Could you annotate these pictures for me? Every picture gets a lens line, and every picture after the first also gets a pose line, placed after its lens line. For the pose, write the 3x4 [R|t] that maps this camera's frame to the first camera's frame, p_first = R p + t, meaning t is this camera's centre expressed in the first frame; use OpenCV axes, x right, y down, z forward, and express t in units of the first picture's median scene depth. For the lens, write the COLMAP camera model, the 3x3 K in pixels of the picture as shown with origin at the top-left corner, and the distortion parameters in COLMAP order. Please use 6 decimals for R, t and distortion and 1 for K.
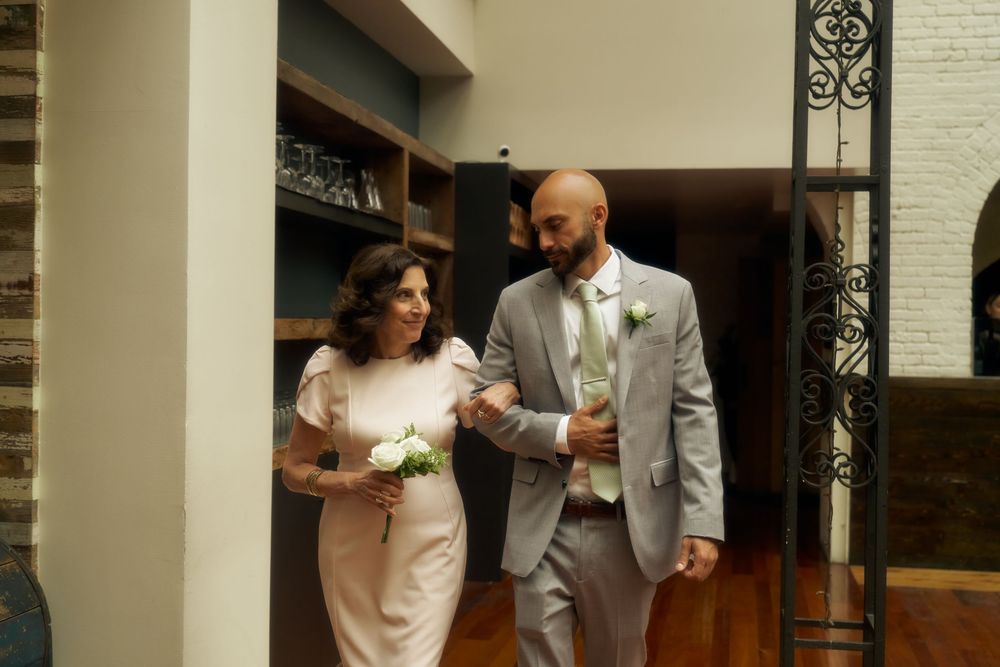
lens RADIAL K [[1253.0, 0, 500.0], [0, 1253.0, 333.5], [0, 0, 1]] dist [-0.006770, -0.016708]
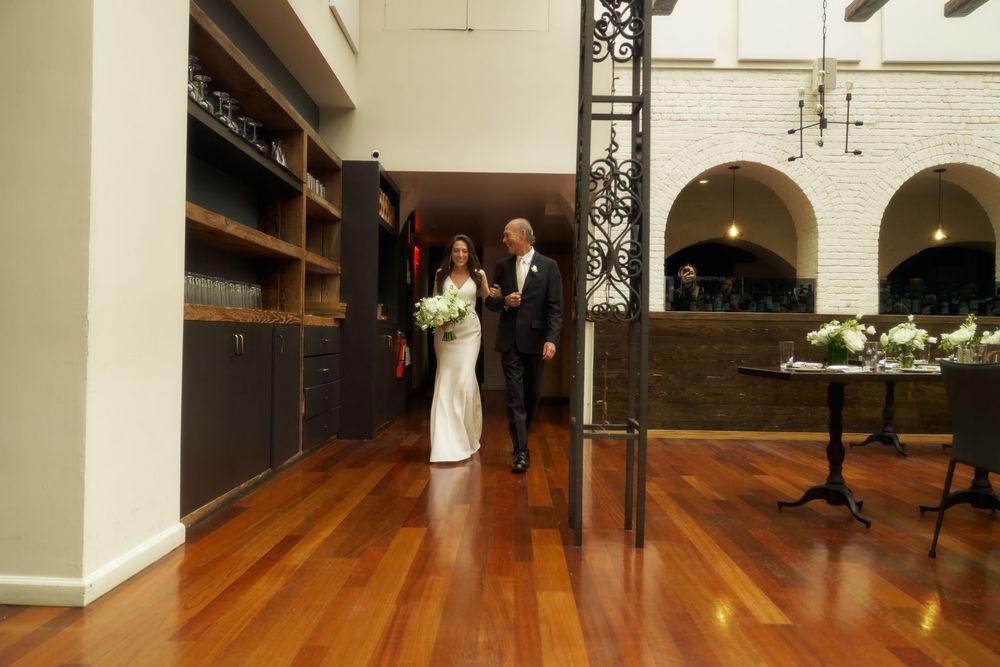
lens RADIAL K [[697.7, 0, 500.0], [0, 697.7, 333.5], [0, 0, 1]] dist [-0.001760, -0.002537]
pose [[0.985329, 0.004030, 0.170616, 0.010014], [-0.002425, 0.999951, -0.009619, 0.094917], [-0.170646, 0.009064, 0.985291, 0.173848]]
